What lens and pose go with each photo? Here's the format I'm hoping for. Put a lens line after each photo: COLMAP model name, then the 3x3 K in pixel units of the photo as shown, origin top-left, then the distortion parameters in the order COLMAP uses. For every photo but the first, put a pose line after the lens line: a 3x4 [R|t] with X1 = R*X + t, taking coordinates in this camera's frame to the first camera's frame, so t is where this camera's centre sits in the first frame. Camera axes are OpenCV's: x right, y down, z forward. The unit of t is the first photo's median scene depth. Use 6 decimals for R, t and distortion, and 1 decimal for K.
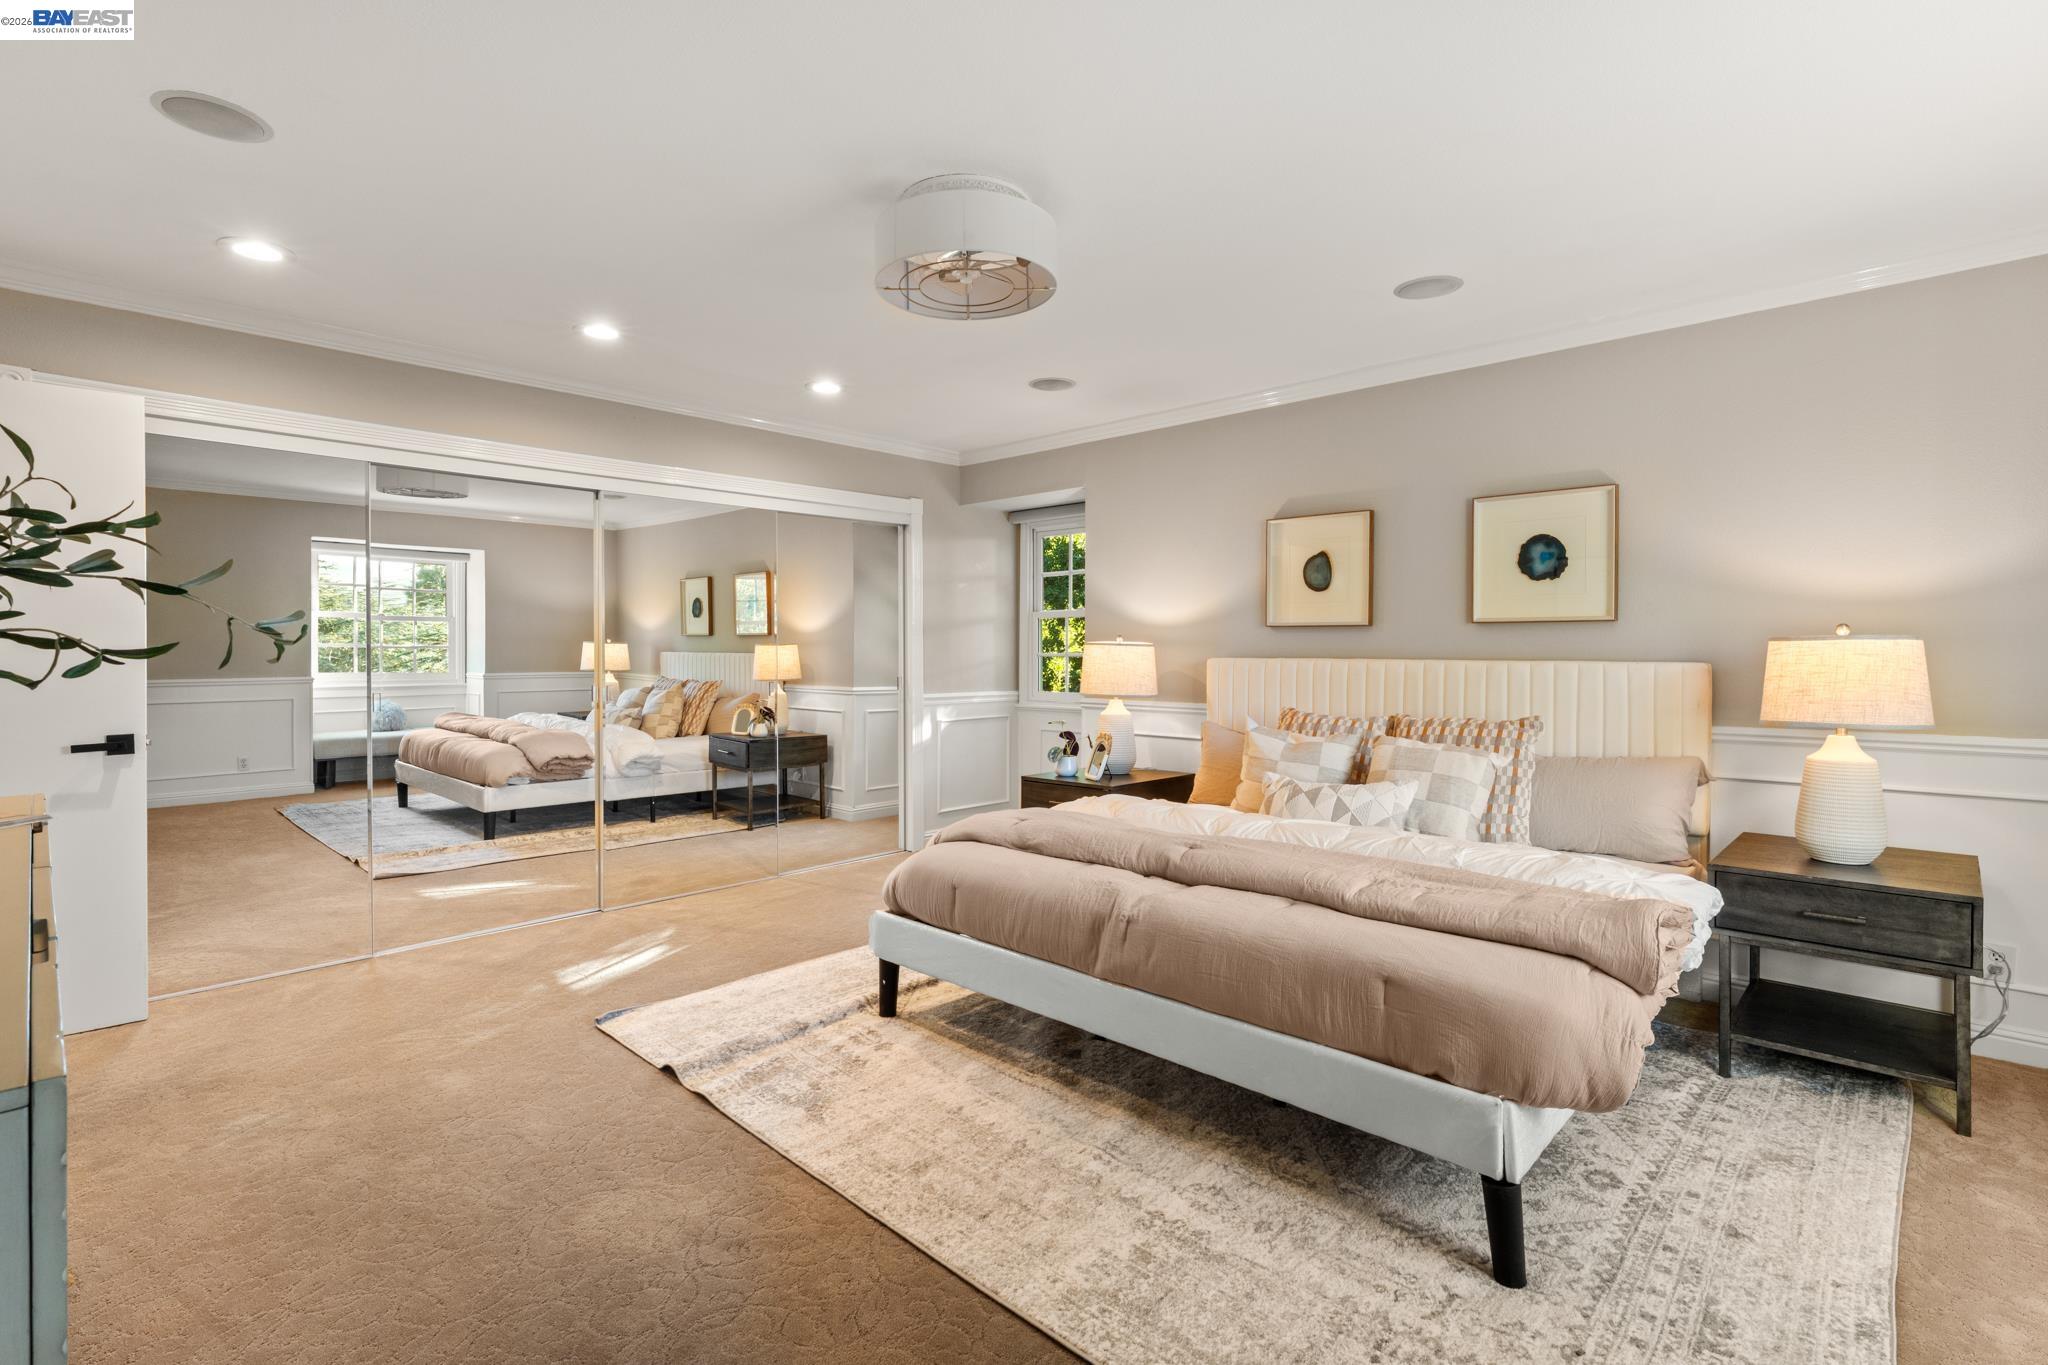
lens RADIAL K [[946.7, 0, 1012.6], [0, 946.7, 666.9], [0, 0, 1]] dist [-0.002662, -0.000448]
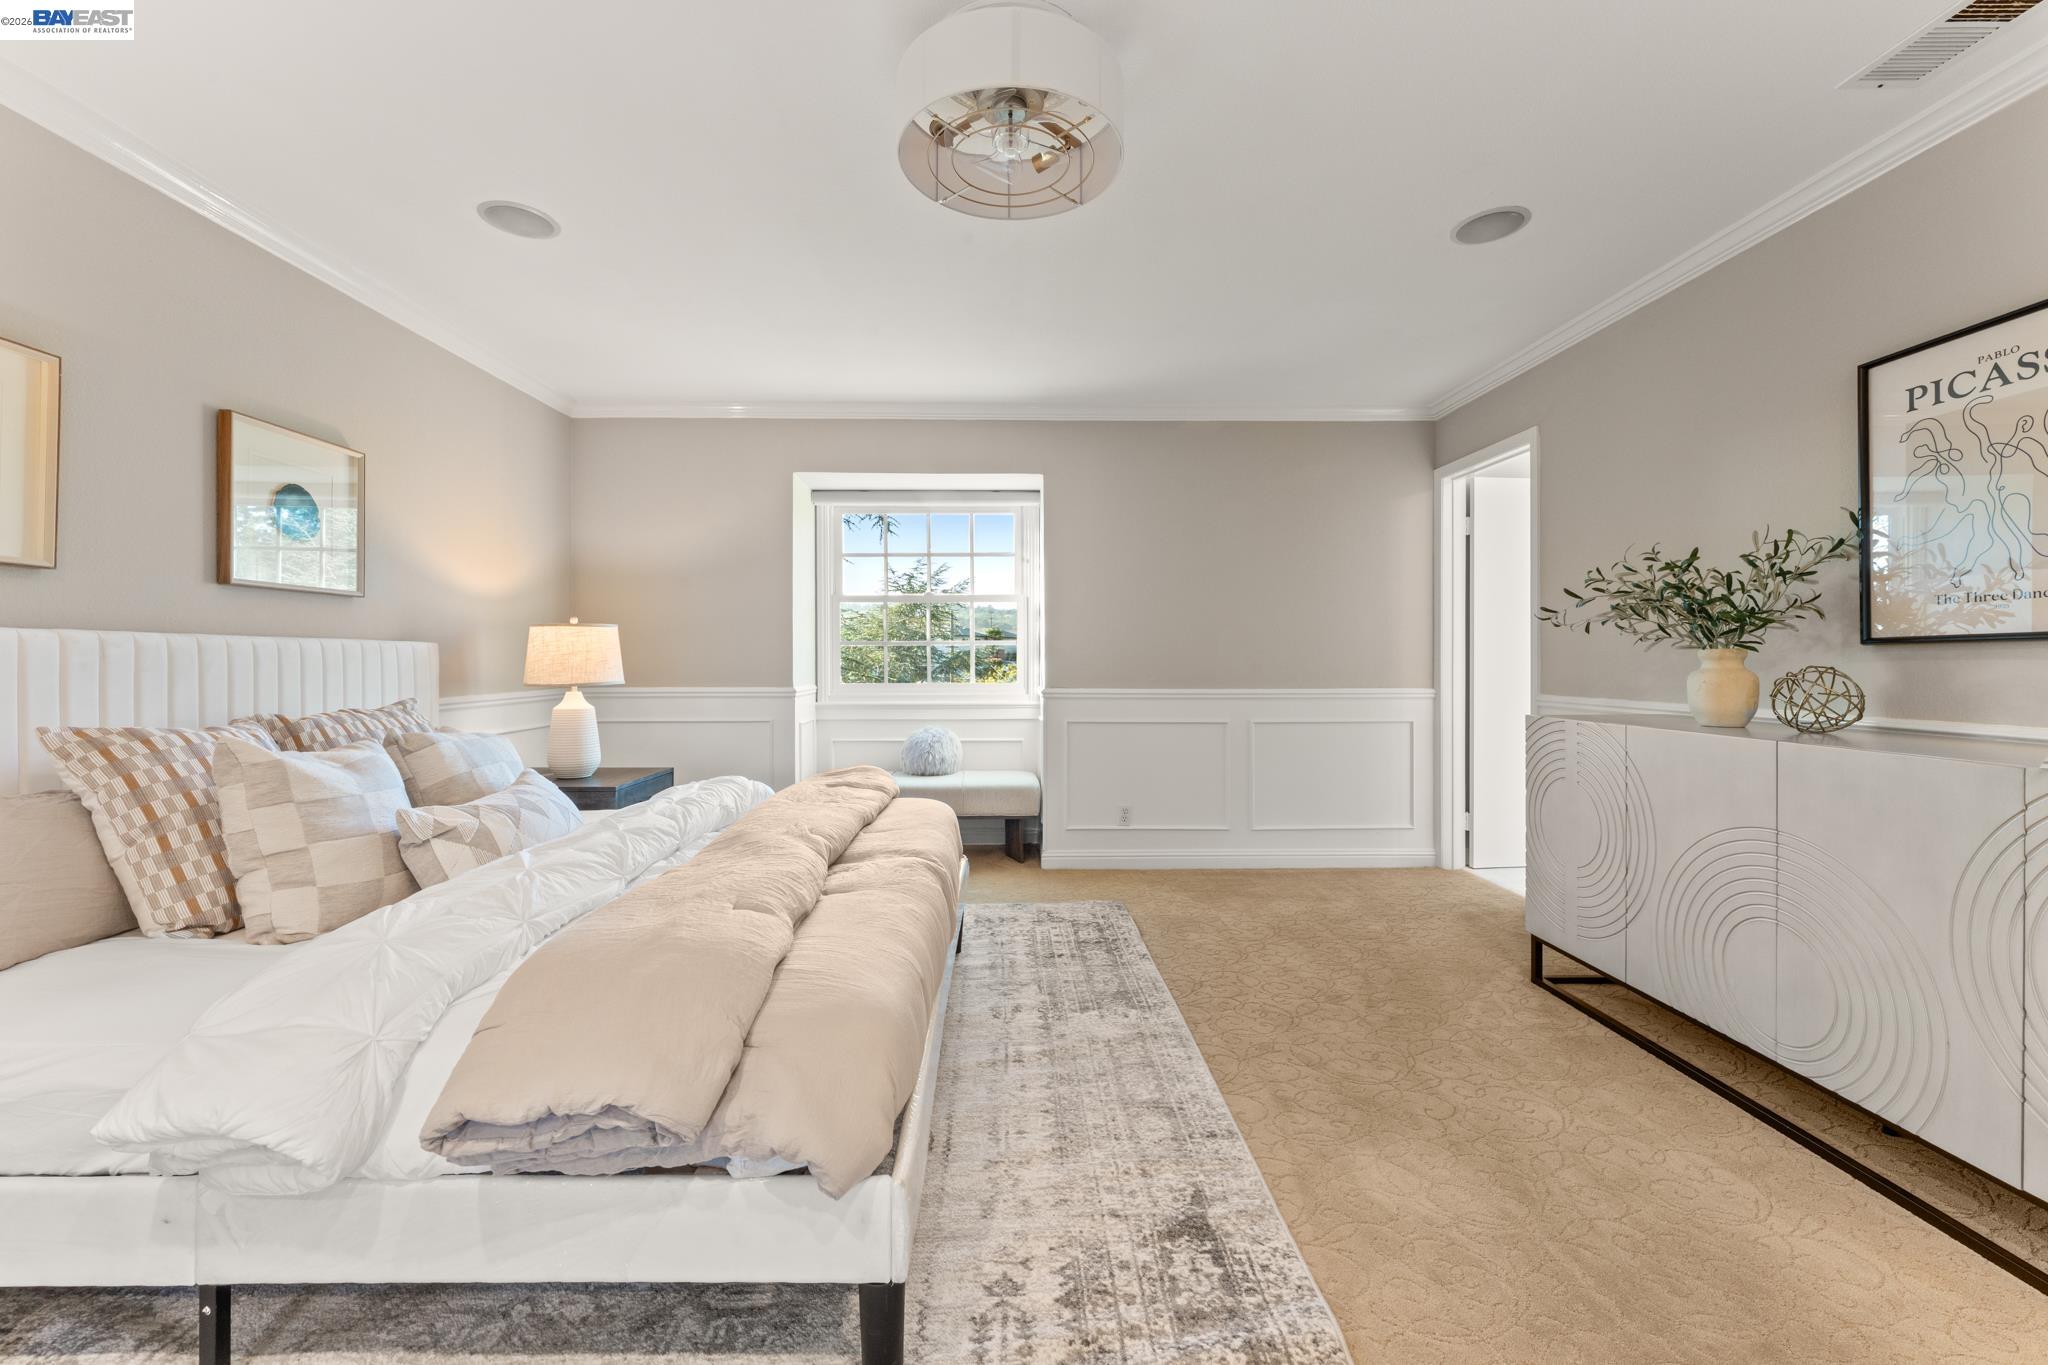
lens RADIAL K [[822.4, 0, 1022.5], [0, 822.4, 664.5], [0, 0, 1]] dist [-0.003164, -0.000630]
pose [[-0.708700, -0.005411, 0.705489, -0.453235], [0.012281, 0.999724, 0.020004, 0.011720], [-0.705403, 0.022841, -0.708439, 1.224514]]
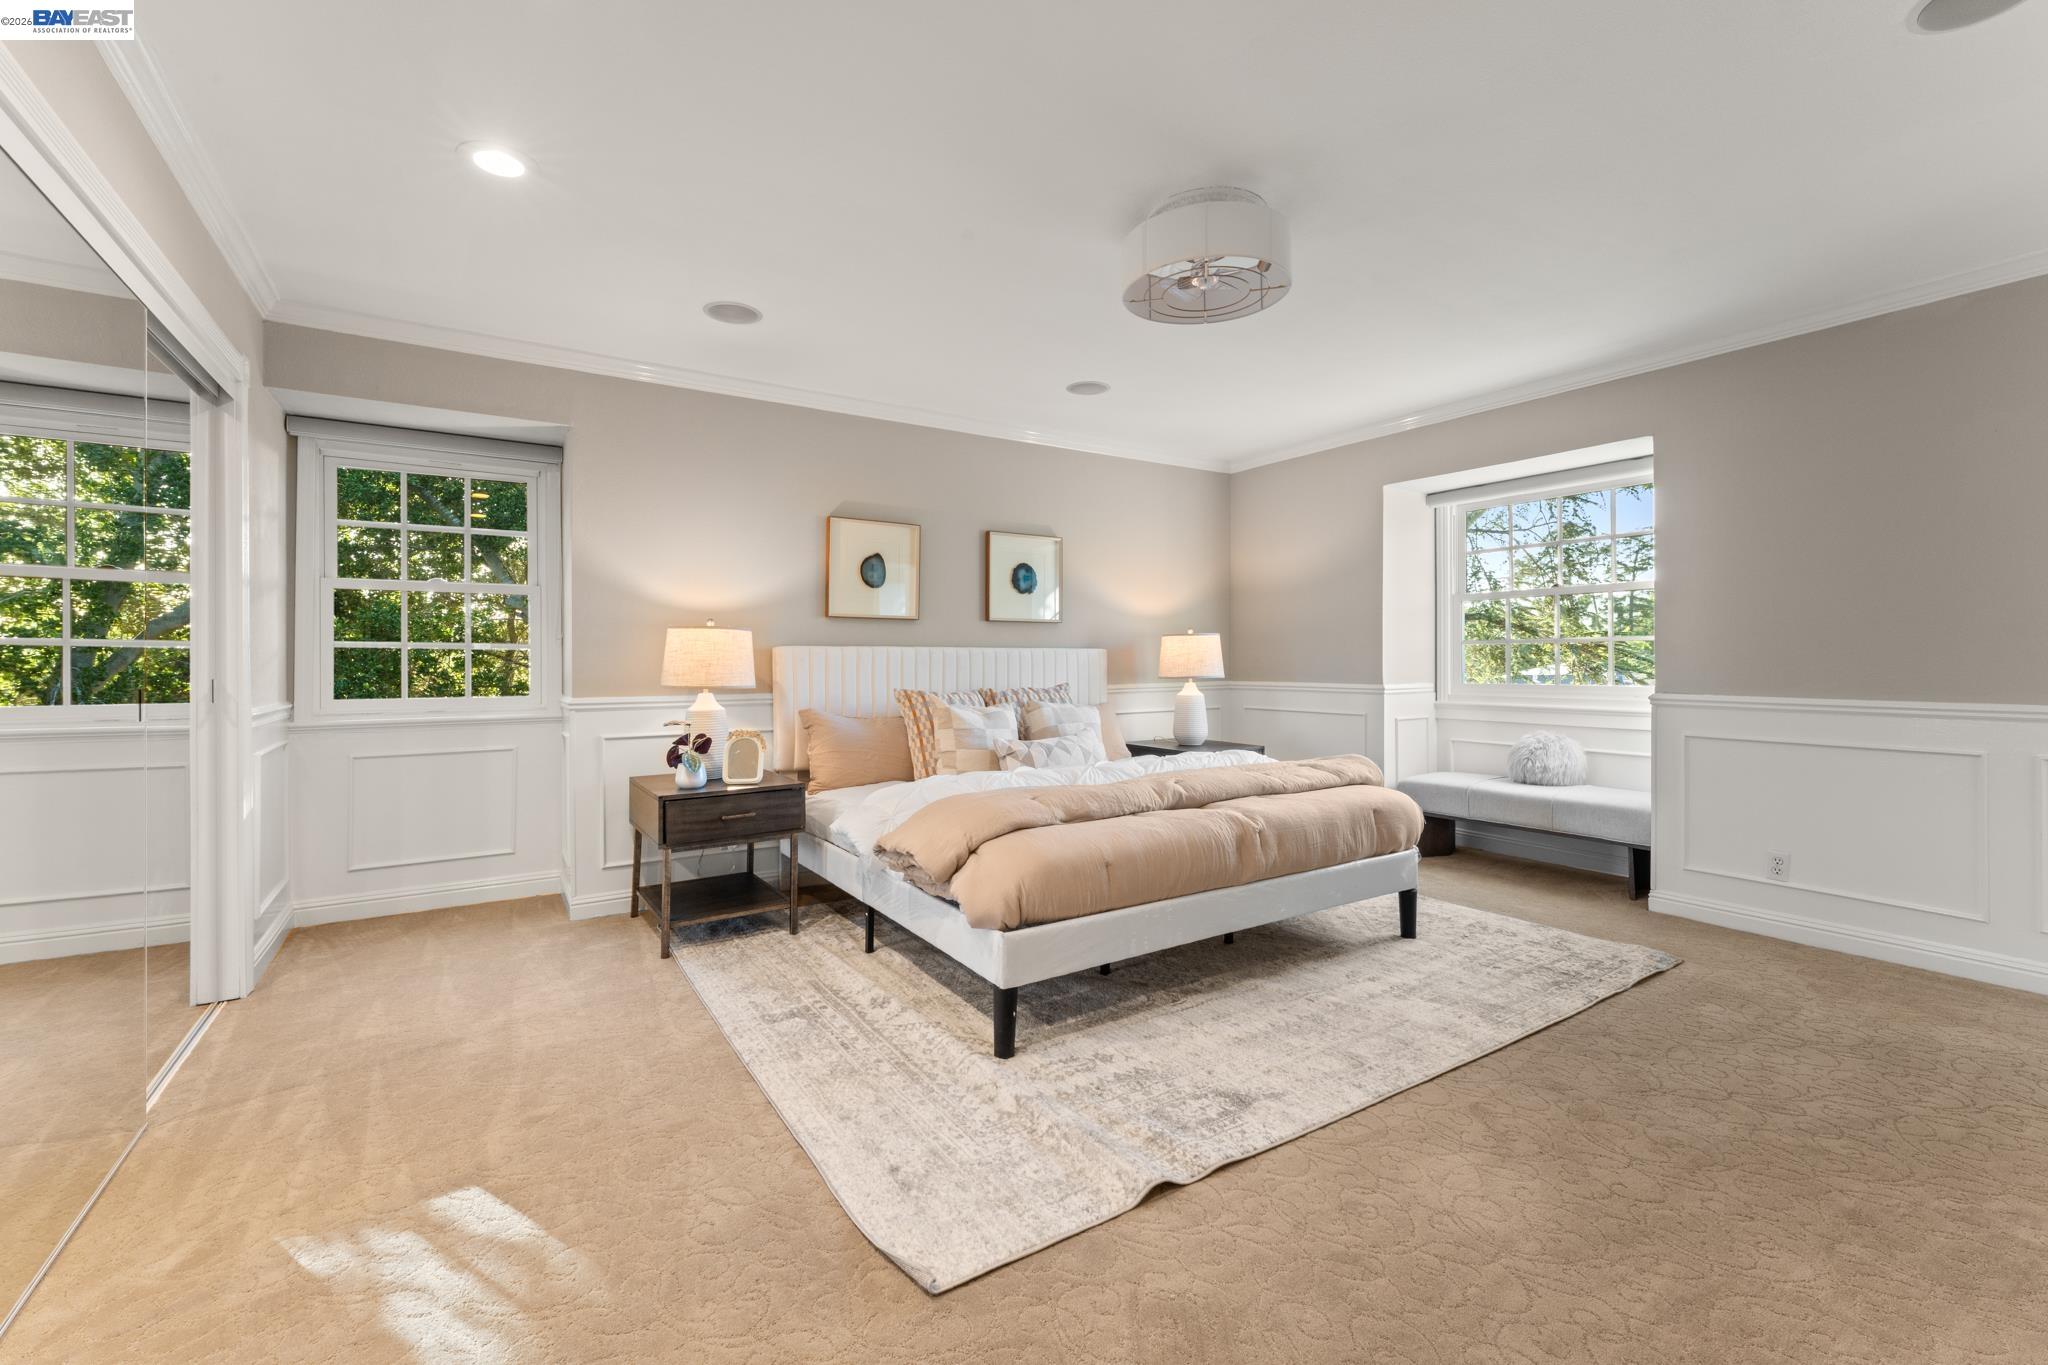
lens RADIAL K [[860.6, 0, 1011.6], [0, 860.6, 668.4], [0, 0, 1]] dist [-0.001340, -0.000361]
pose [[0.236462, -0.010164, 0.971588, -0.874465], [0.019971, 0.999785, 0.005599, 0.020121], [-0.971435, 0.018079, 0.236614, 0.809969]]
